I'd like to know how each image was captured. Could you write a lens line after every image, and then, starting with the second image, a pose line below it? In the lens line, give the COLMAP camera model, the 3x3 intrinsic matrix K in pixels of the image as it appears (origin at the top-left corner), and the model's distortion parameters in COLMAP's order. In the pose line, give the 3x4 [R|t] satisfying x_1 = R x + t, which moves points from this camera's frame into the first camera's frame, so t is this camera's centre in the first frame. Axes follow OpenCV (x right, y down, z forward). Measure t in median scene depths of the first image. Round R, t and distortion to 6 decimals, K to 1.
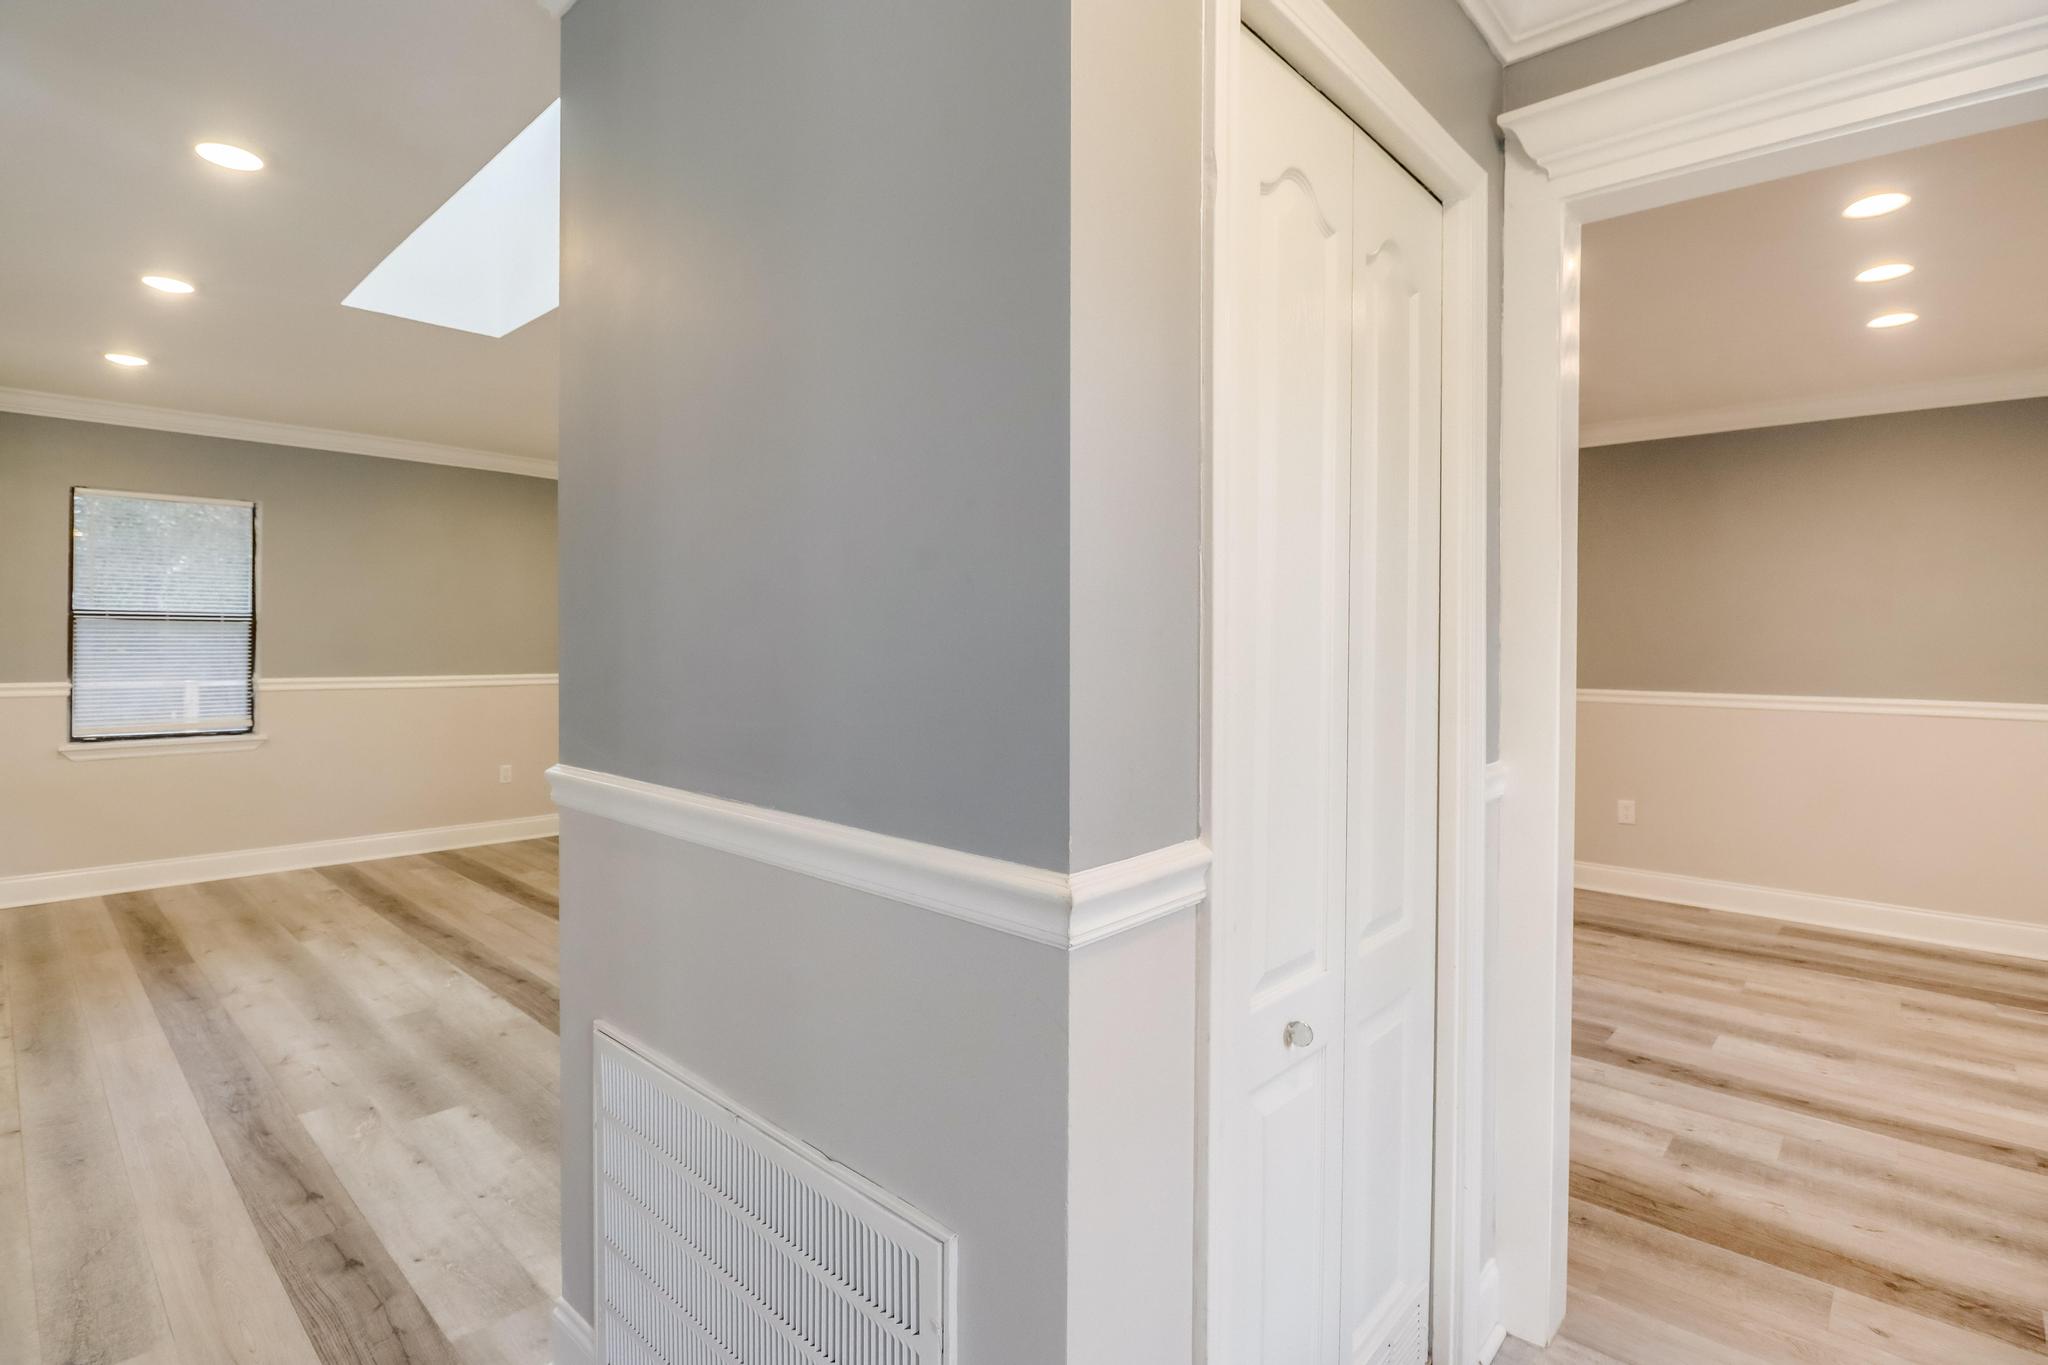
lens RADIAL K [[980.3, 0, 1032.3], [0, 980.3, 648.0], [0, 0, 1]] dist [-0.003270, -0.001318]
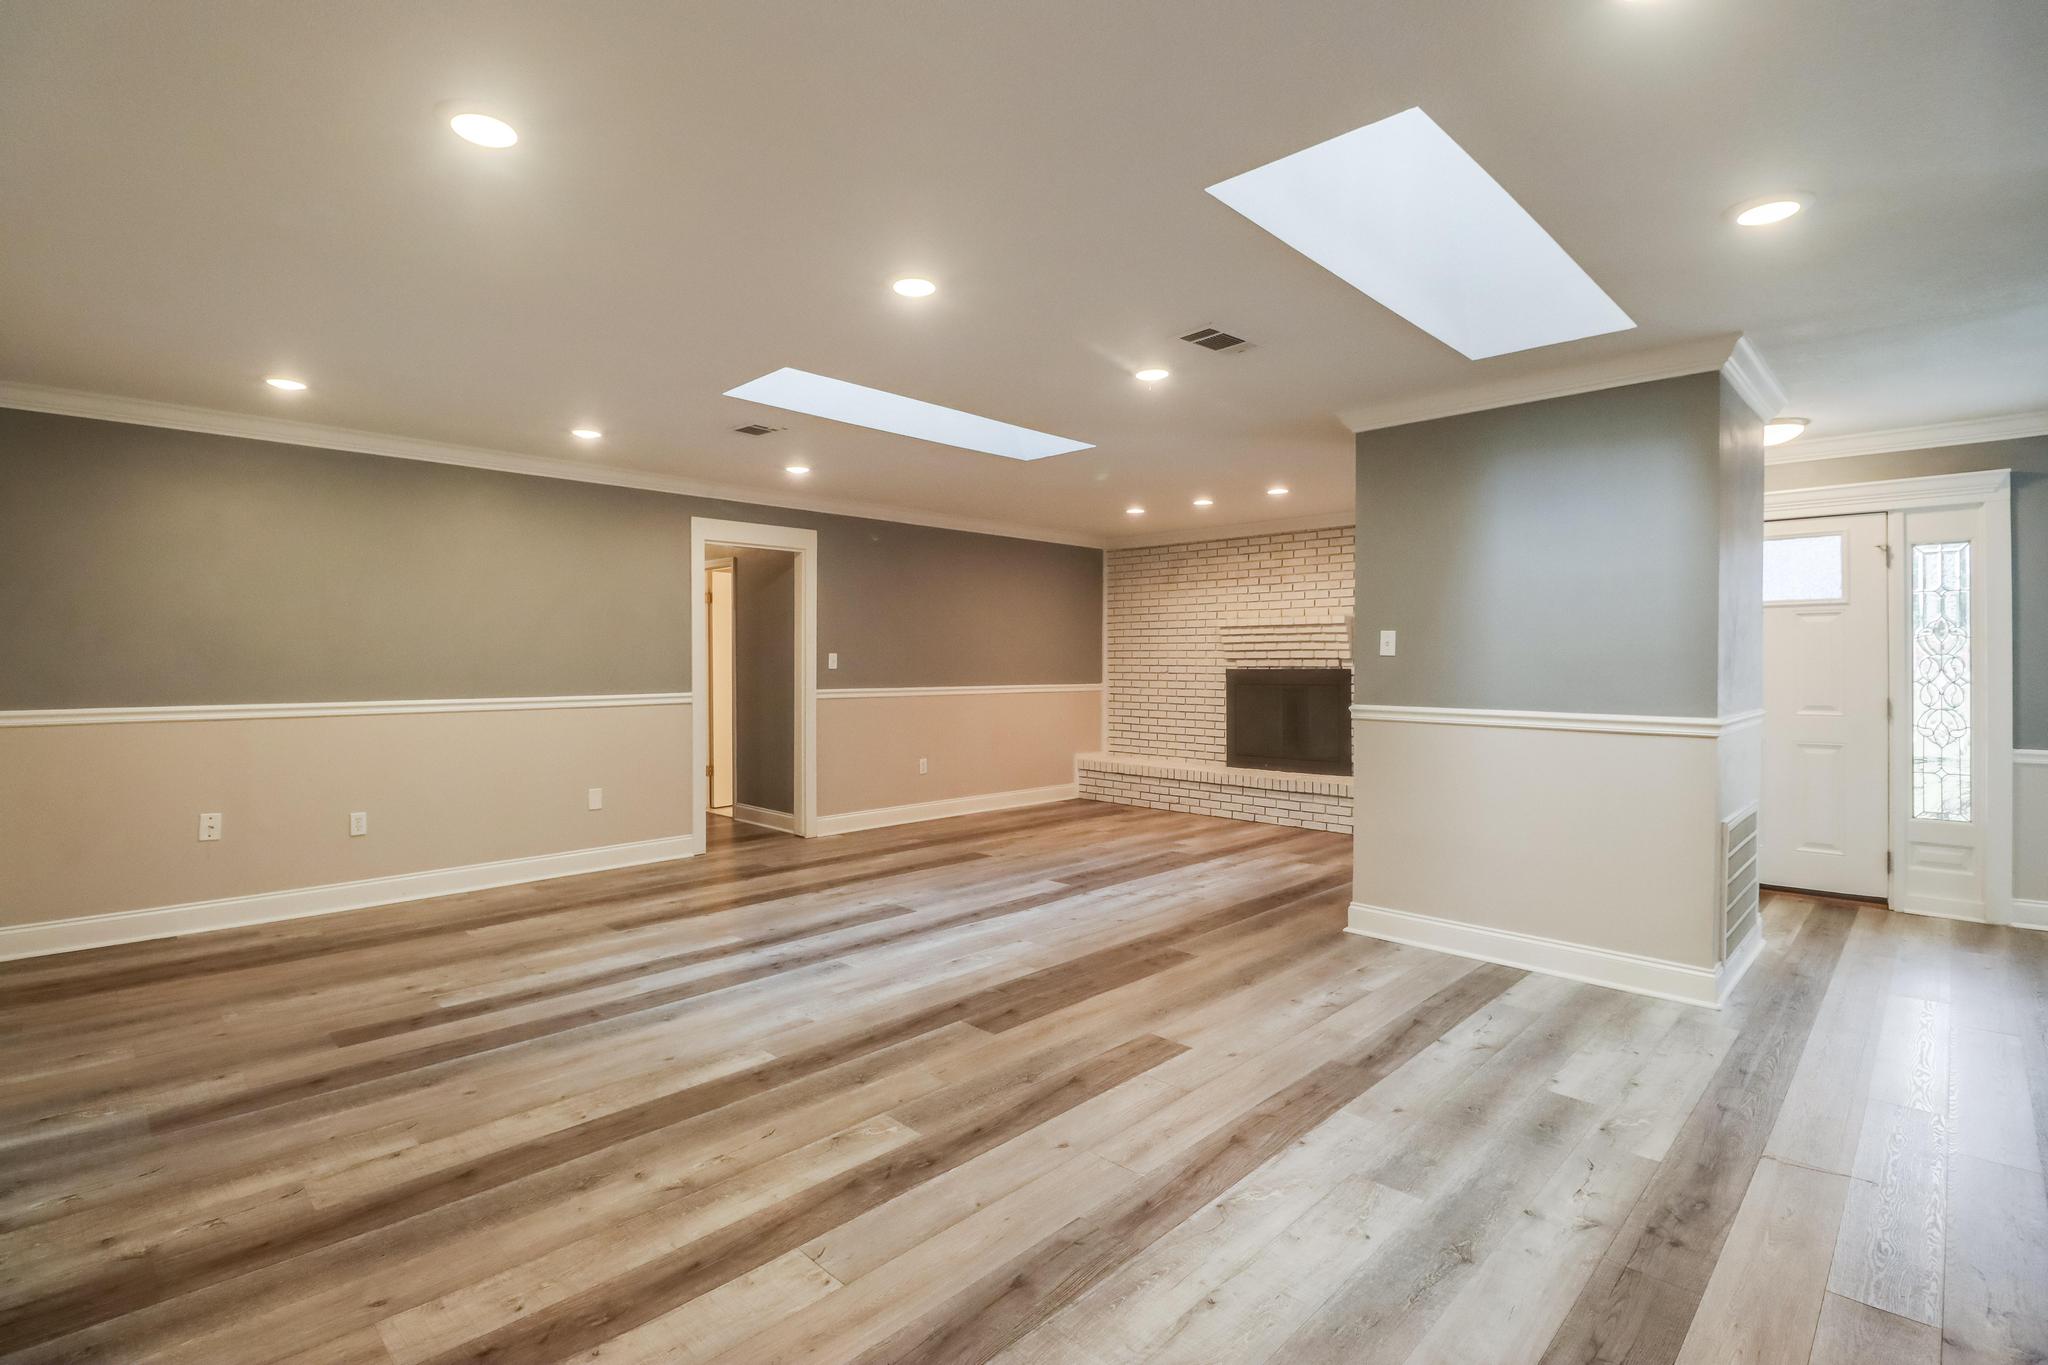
lens RADIAL K [[949.5, 0, 1002.6], [0, 949.5, 662.7], [0, 0, 1]] dist [0.010991, -0.002898]
pose [[0.044288, -0.009914, 0.998970, -1.497798], [0.002846, 0.999948, 0.009798, -0.014907], [-0.999015, 0.002409, 0.044314, 1.403839]]
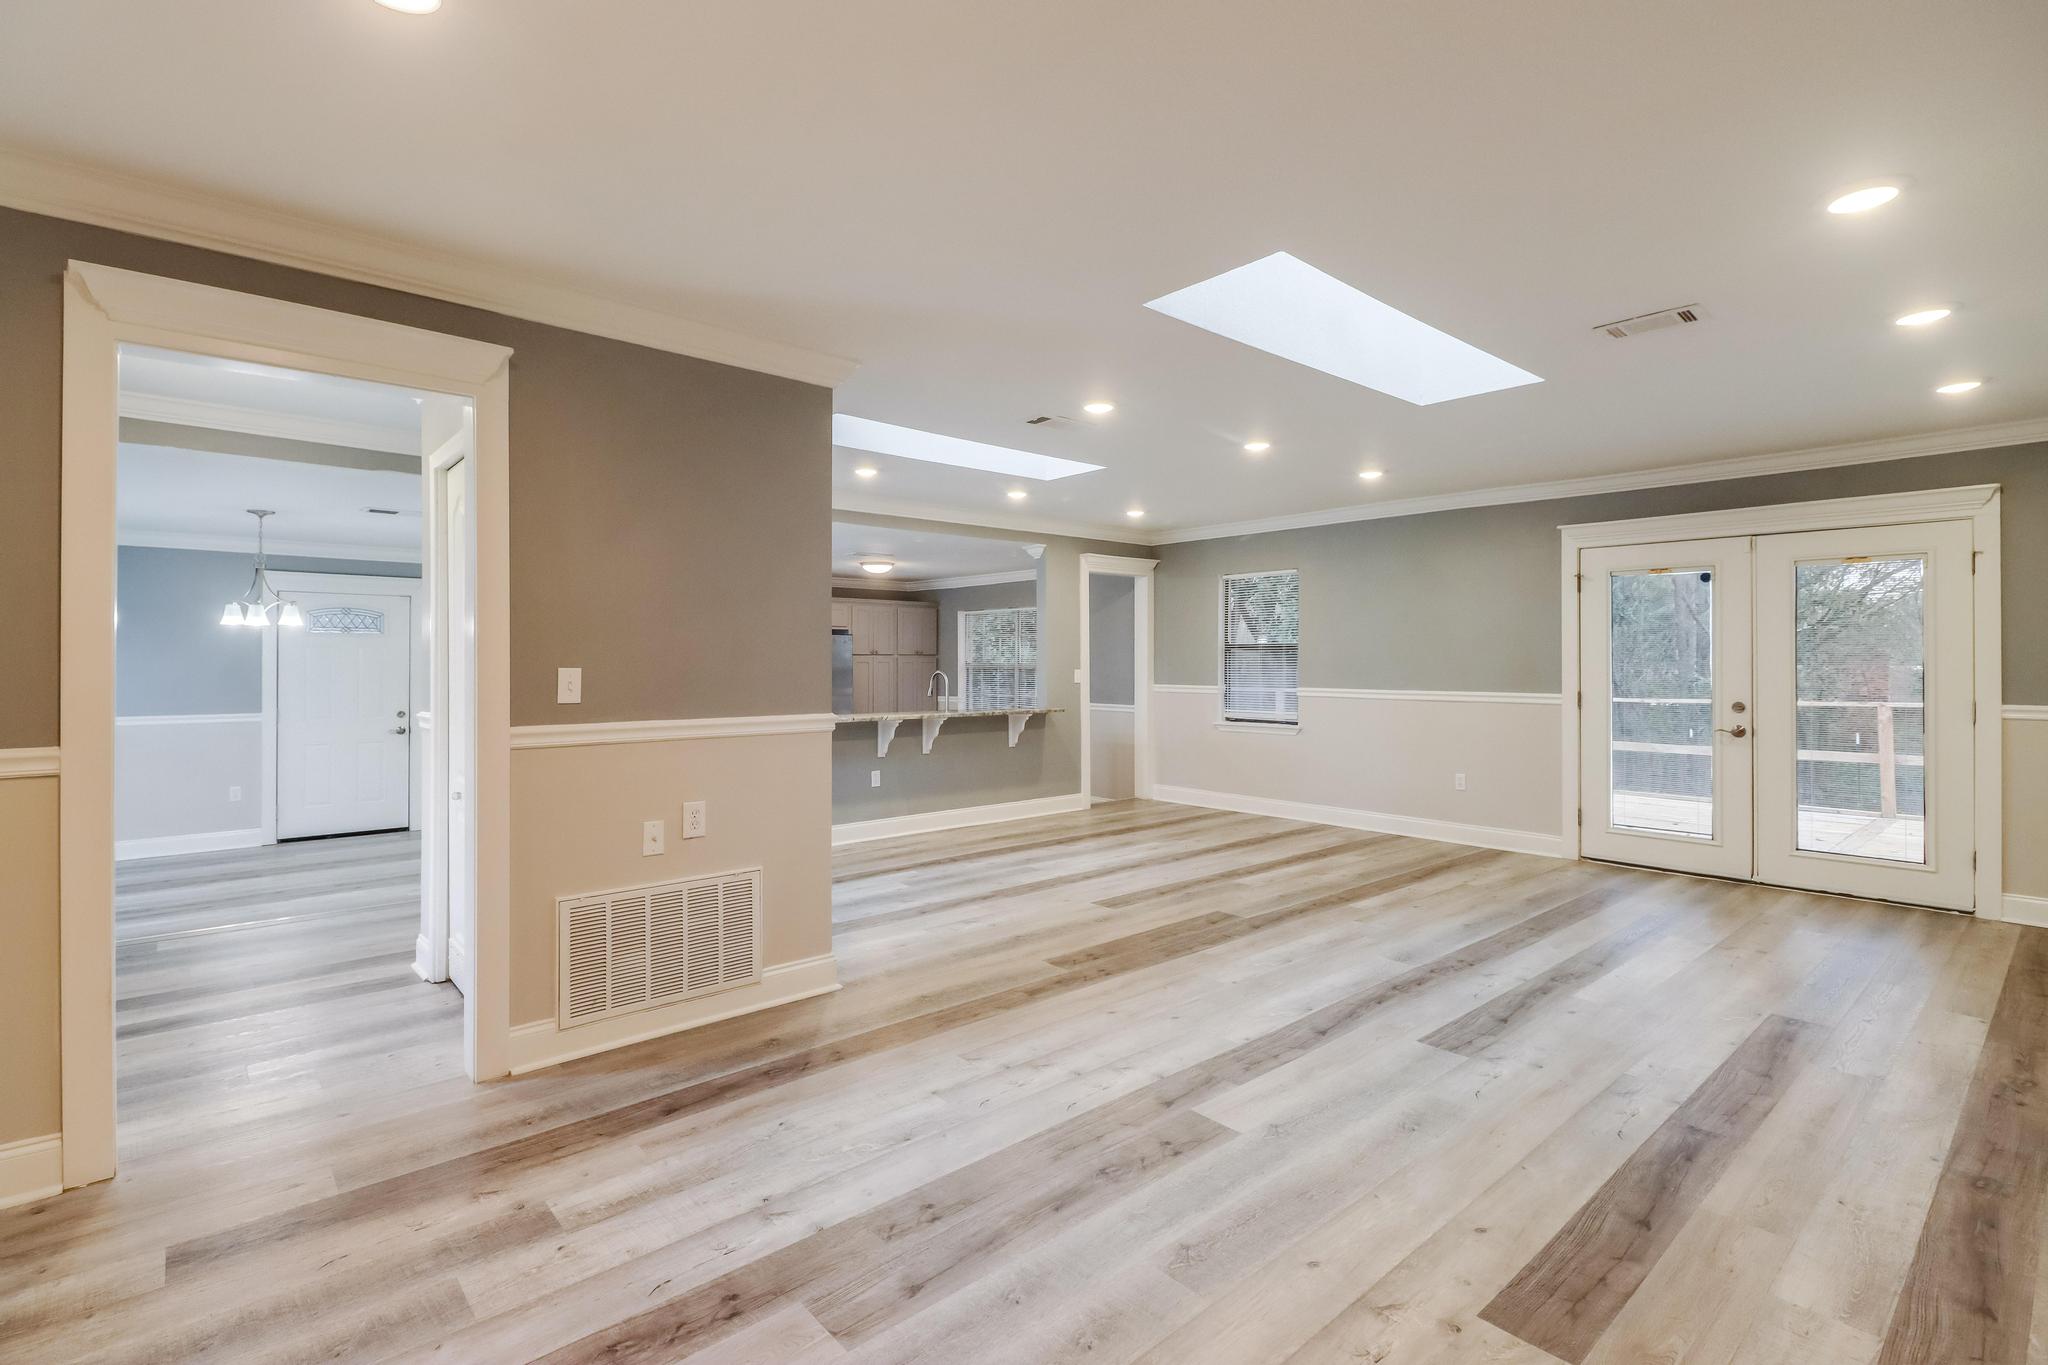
lens RADIAL K [[949.5, 0, 1002.6], [0, 949.5, 662.7], [0, 0, 1]] dist [0.010991, -0.002898]
pose [[-0.115703, -0.007566, -0.993255, 1.252231], [-0.005963, 0.999958, -0.006923, 0.009114], [0.993266, 0.005121, -0.115744, 1.280955]]
